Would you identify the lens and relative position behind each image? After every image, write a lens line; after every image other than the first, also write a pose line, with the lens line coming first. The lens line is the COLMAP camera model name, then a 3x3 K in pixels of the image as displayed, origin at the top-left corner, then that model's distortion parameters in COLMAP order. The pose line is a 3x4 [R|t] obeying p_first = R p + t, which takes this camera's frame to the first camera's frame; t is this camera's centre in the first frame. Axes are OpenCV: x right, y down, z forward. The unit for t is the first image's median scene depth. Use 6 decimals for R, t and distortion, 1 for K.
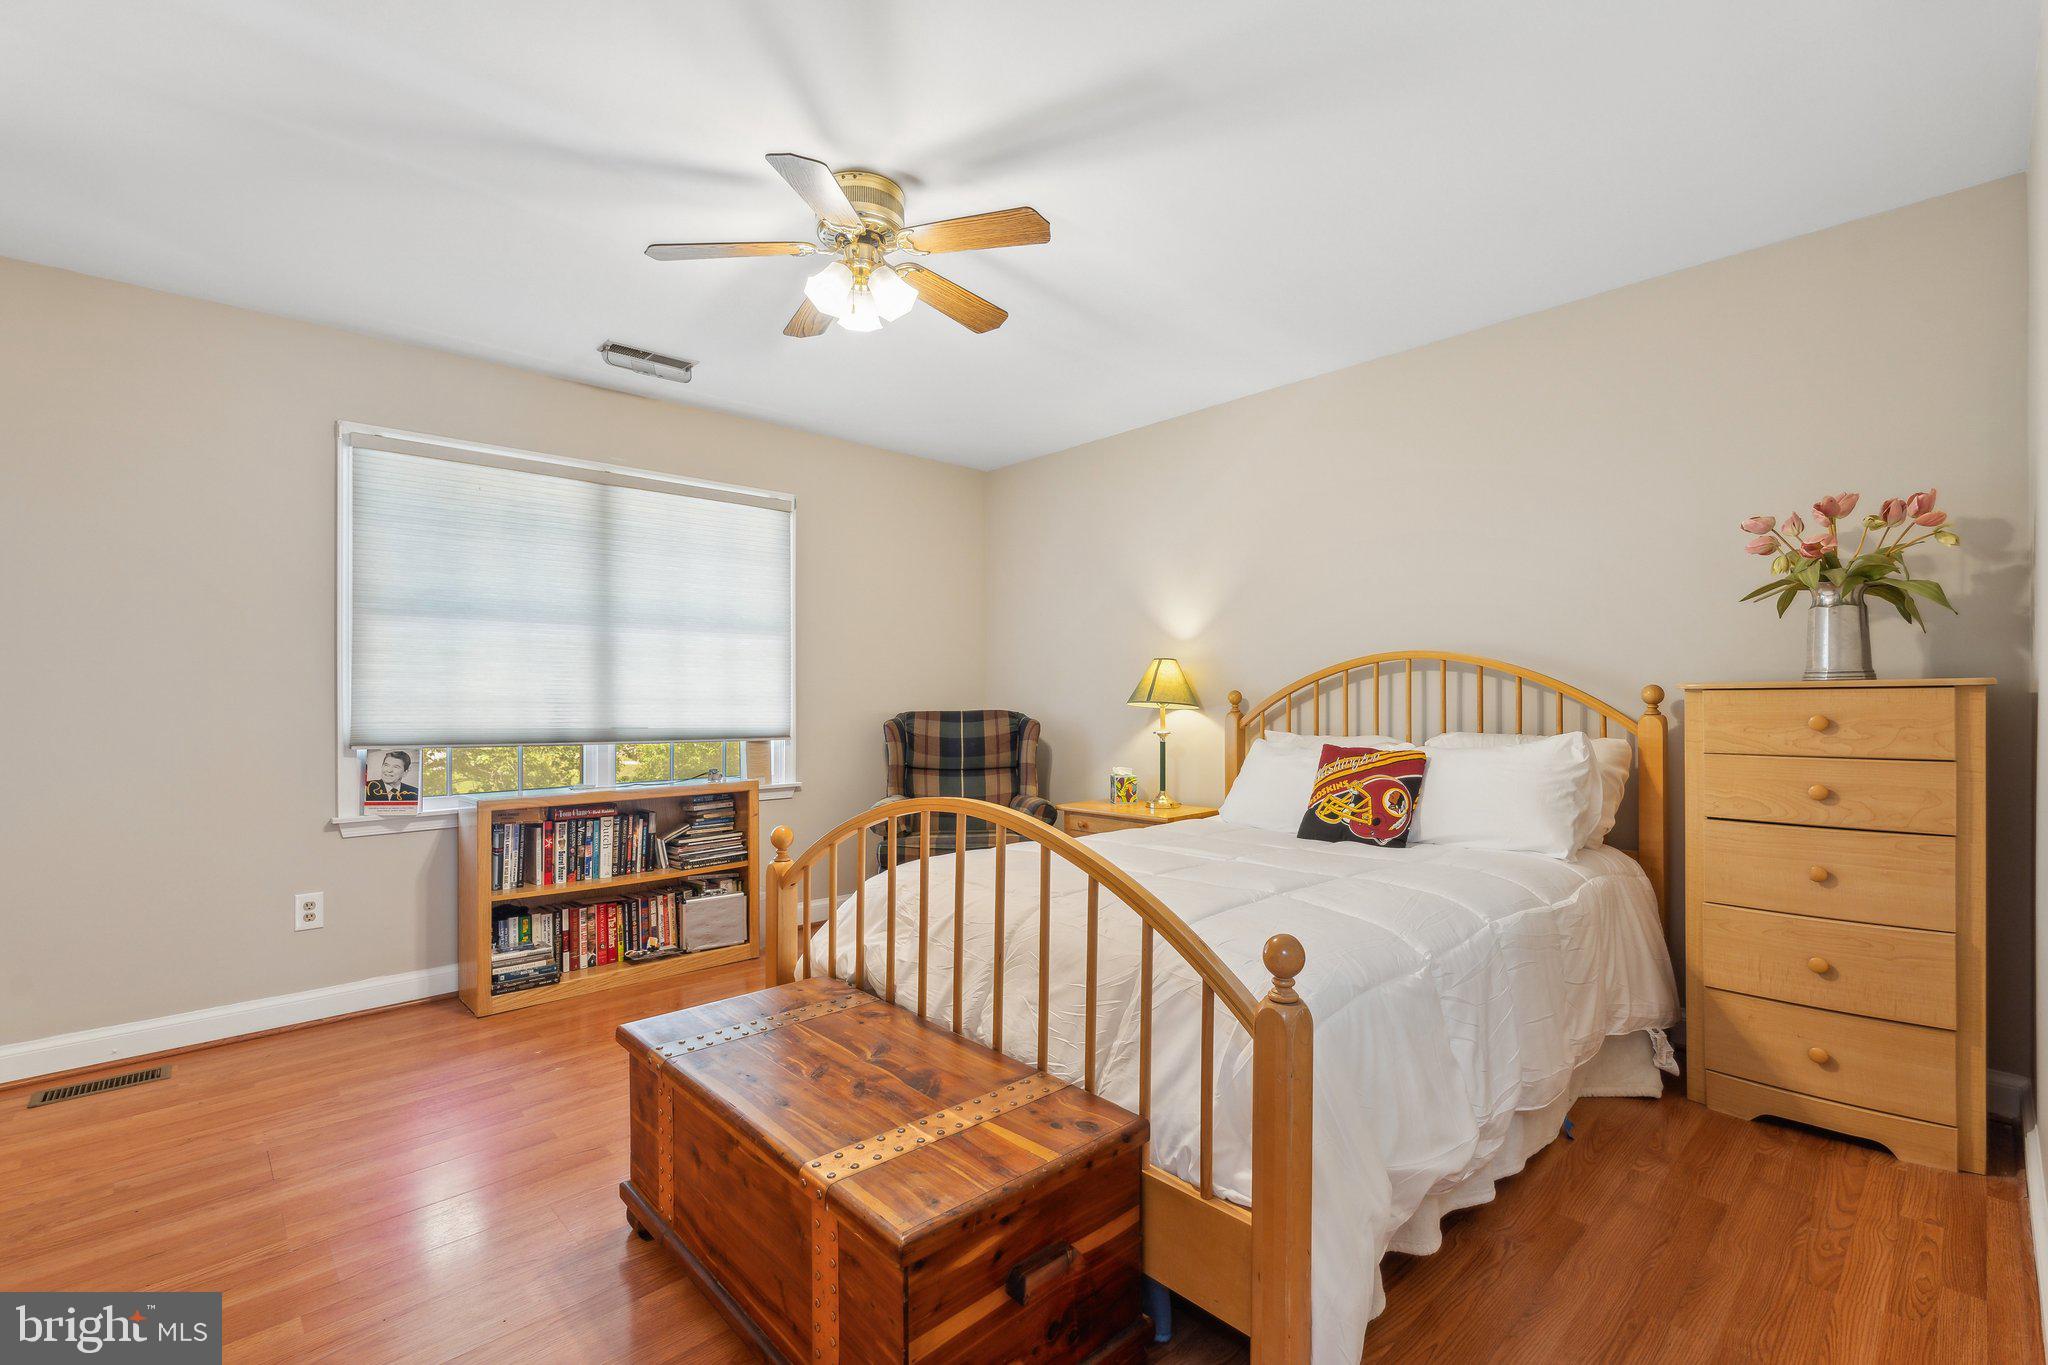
lens RADIAL K [[911.2, 0, 1037.7], [0, 911.2, 682.2], [0, 0, 1]] dist [-0.001965, -0.000489]
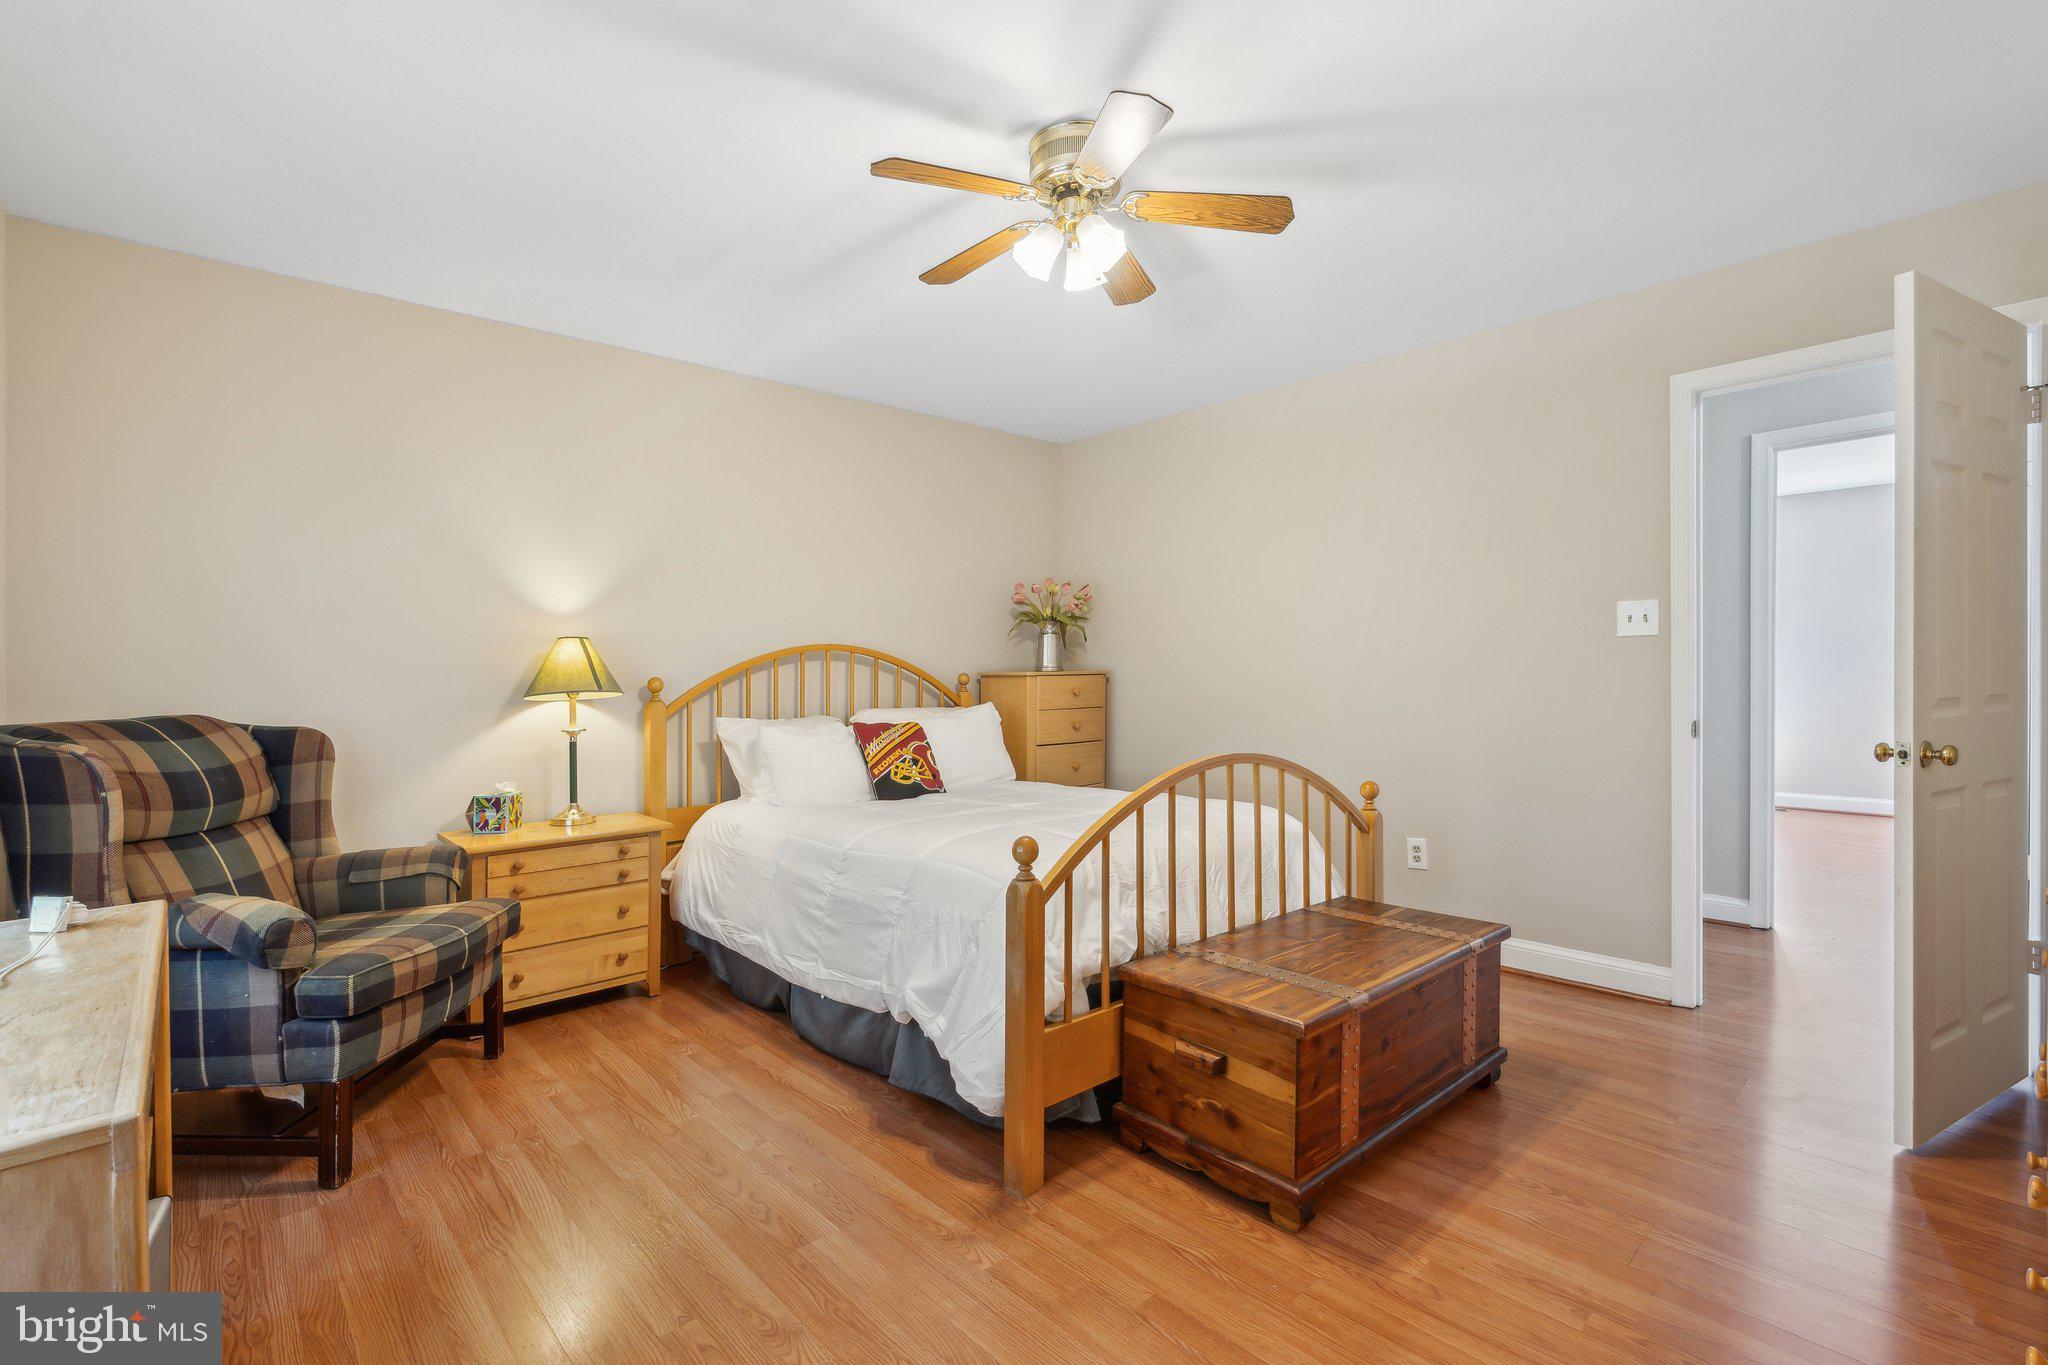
lens RADIAL K [[911.2, 0, 1037.7], [0, 911.2, 682.2], [0, 0, 1]] dist [-0.001965, -0.000489]
pose [[0.030652, -0.007791, 0.999500, -0.822054], [-0.005020, 0.999956, 0.007949, 0.006194], [-0.999518, -0.005261, 0.030611, 0.717853]]
